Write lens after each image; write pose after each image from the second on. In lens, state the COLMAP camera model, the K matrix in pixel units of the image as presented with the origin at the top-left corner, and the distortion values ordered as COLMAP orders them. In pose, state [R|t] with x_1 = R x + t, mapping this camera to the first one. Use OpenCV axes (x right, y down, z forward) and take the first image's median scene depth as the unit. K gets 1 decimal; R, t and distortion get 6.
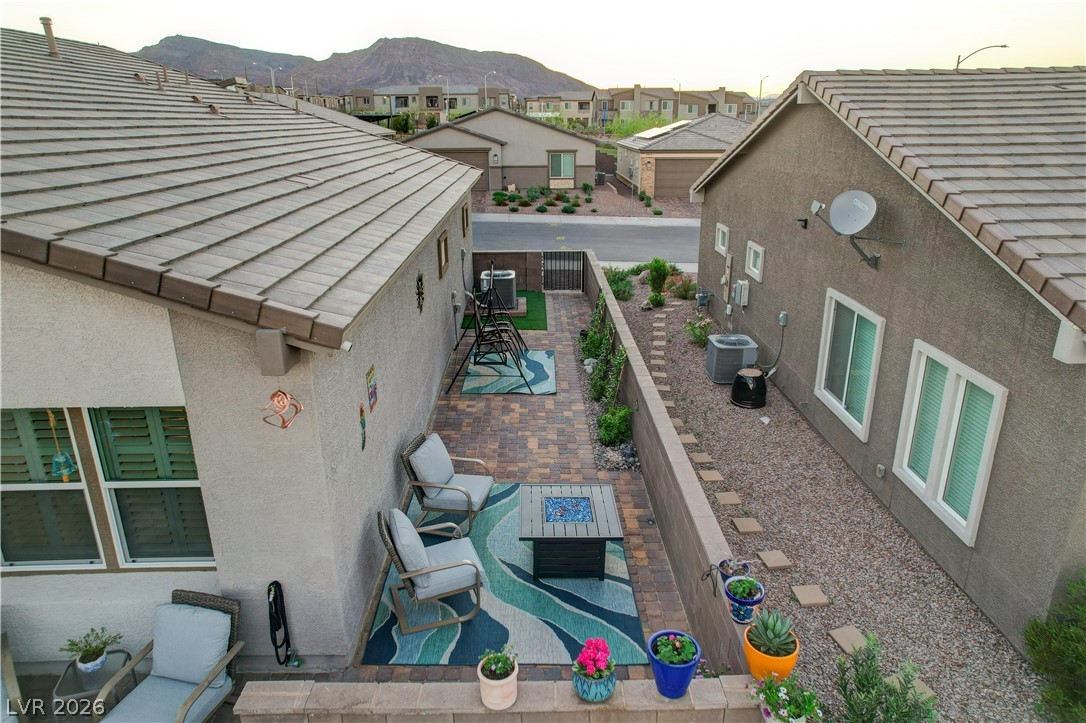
lens RADIAL K [[693.8, 0, 542.7], [0, 693.8, 343.3], [0, 0, 1]] dist [-0.051490, 0.062663]
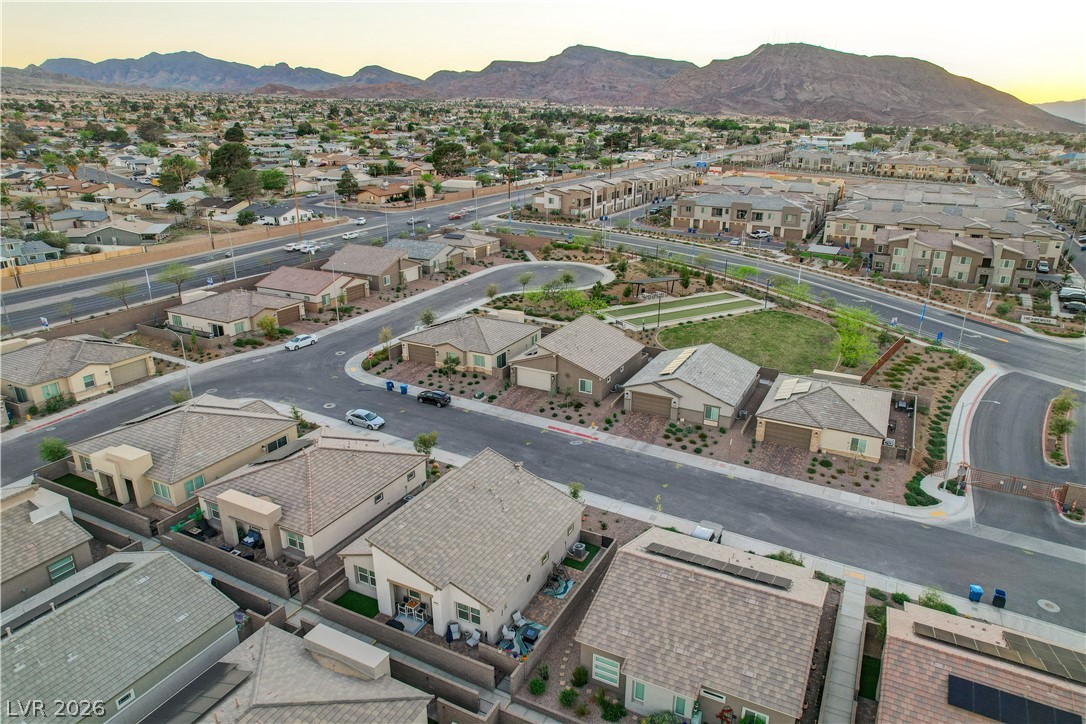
lens RADIAL K [[693.7, 0, 549.5], [0, 693.7, 368.4], [0, 0, 1]] dist [-0.058309, 0.058447]
pose [[0.881846, 0.167074, -0.440947, 1.339853], [-0.153712, 0.985899, 0.066149, -1.352528], [0.445781, 0.009445, 0.895092, -2.400373]]
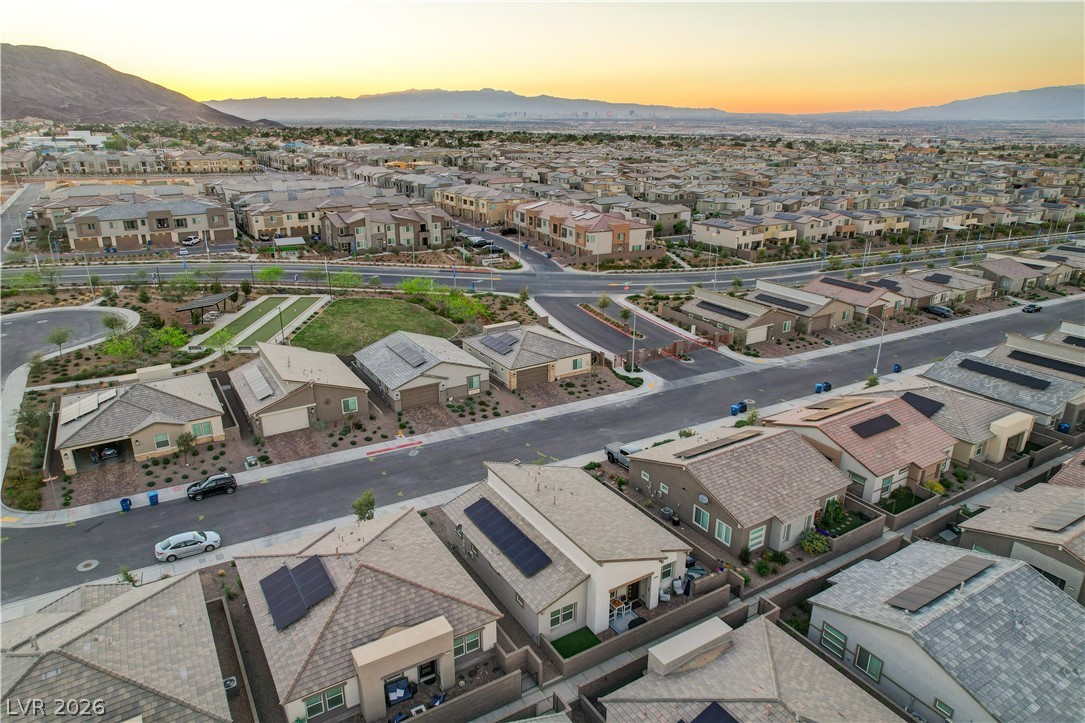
lens RADIAL K [[699.7, 0, 513.1], [0, 699.7, 348.7], [0, 0, 1]] dist [-0.053048, 0.055223]
pose [[0.874719, -0.160317, 0.457346, -2.395283], [0.158117, 0.986467, 0.043381, -1.335857], [-0.458111, 0.034368, 0.888230, -2.482608]]
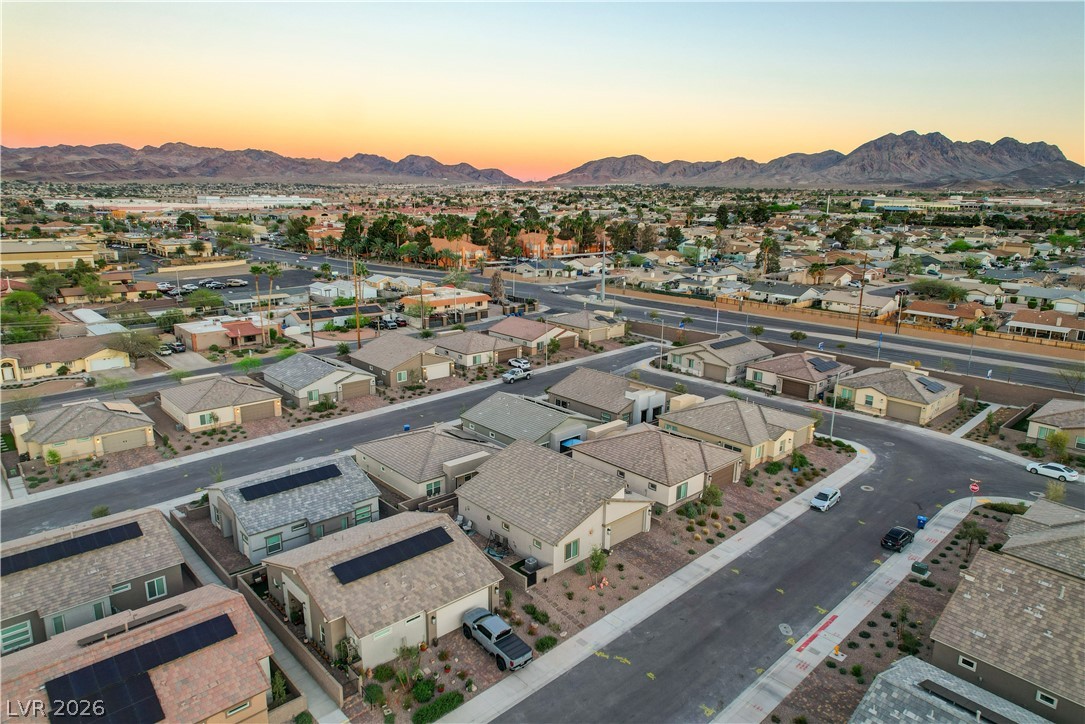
lens RADIAL K [[697.2, 0, 570.3], [0, 697.2, 360.2], [0, 0, 1]] dist [-0.062130, 0.062311]
pose [[-0.728251, 0.150748, -0.668524, 2.457465], [-0.228345, 0.866386, 0.444111, -3.196172], [0.646149, 0.476079, -0.596524, 3.359949]]
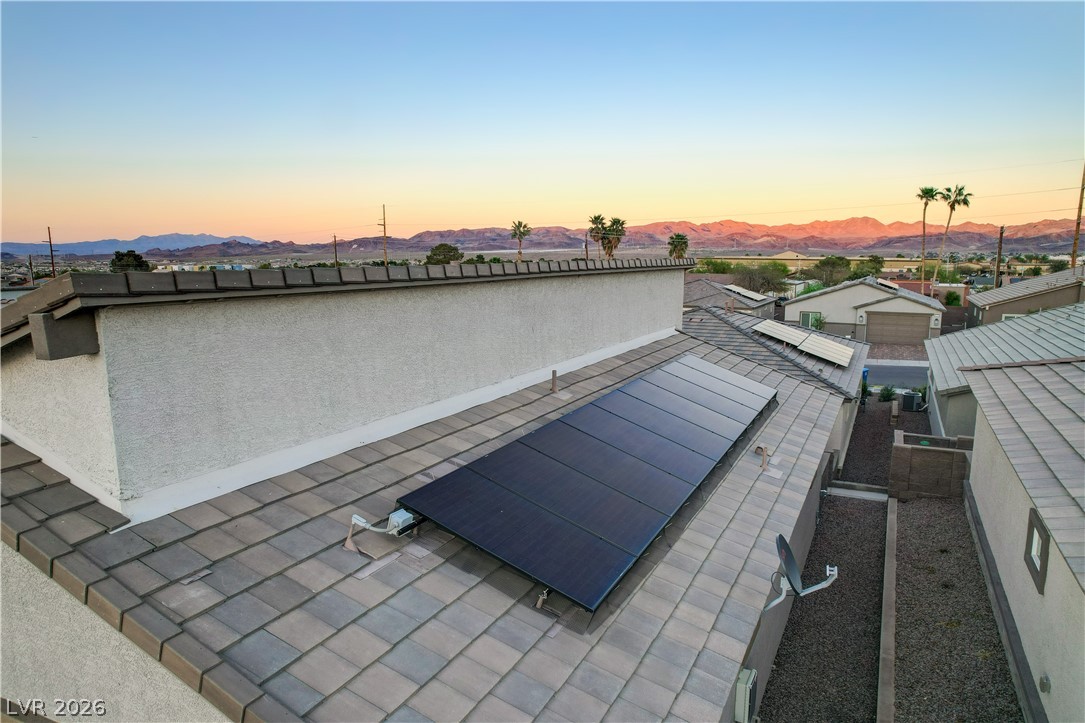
lens RADIAL K [[709.2, 0, 565.3], [0, 709.2, 360.7], [0, 0, 1]] dist [-0.072287, 0.086937]
pose [[-0.898951, -0.067828, 0.432765, -1.138800], [0.133474, 0.898548, 0.418086, -0.607940], [-0.417218, 0.433601, -0.798698, 1.419962]]
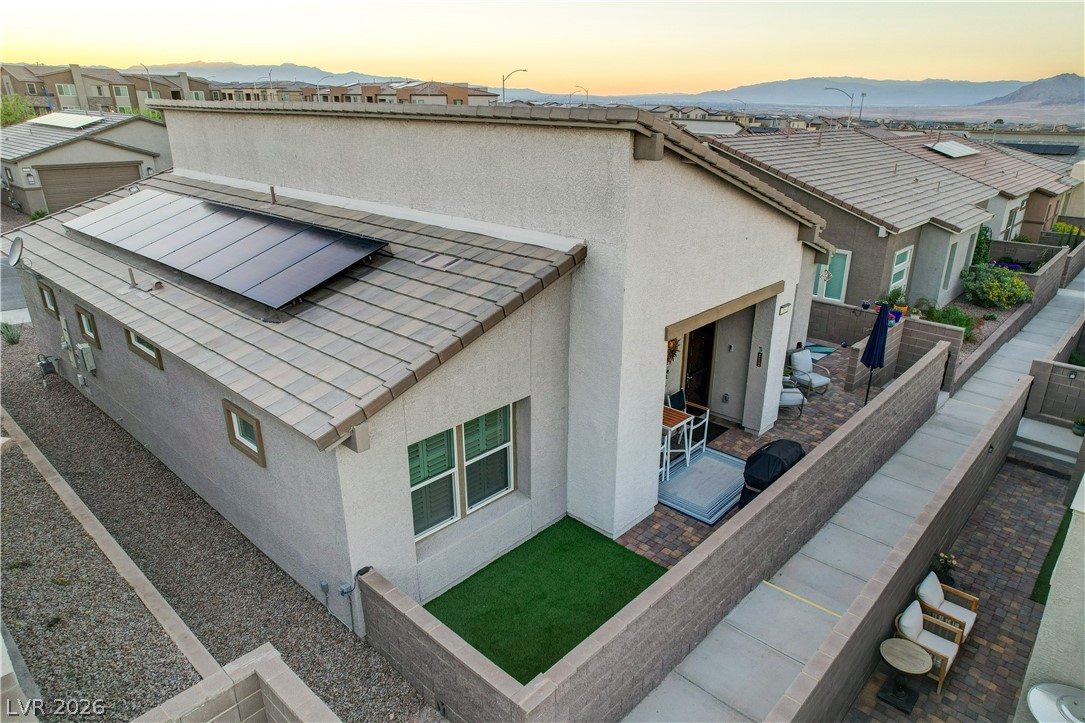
lens RADIAL K [[705.4, 0, 563.8], [0, 705.4, 361.3], [0, 0, 1]] dist [-0.066378, 0.082708]
pose [[0.681927, -0.248494, 0.687914, -1.265375], [0.215093, 0.967062, 0.136109, -0.082253], [-0.699078, 0.055149, 0.712916, -0.178207]]
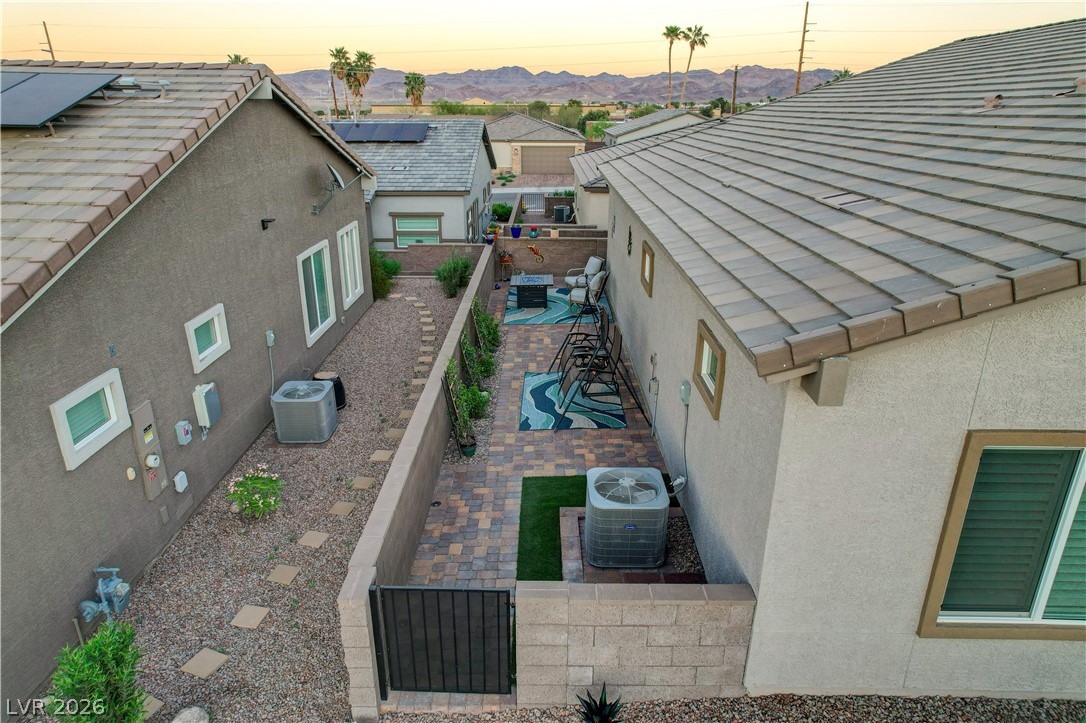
lens RADIAL K [[693.7, 0, 549.5], [0, 693.7, 367.9], [0, 0, 1]] dist [-0.058309, 0.058447]
pose [[-0.999929, -0.006629, 0.009910, -0.024252], [0.001074, 0.777705, 0.628628, -0.518920], [-0.011874, 0.628594, -0.777643, 1.558728]]
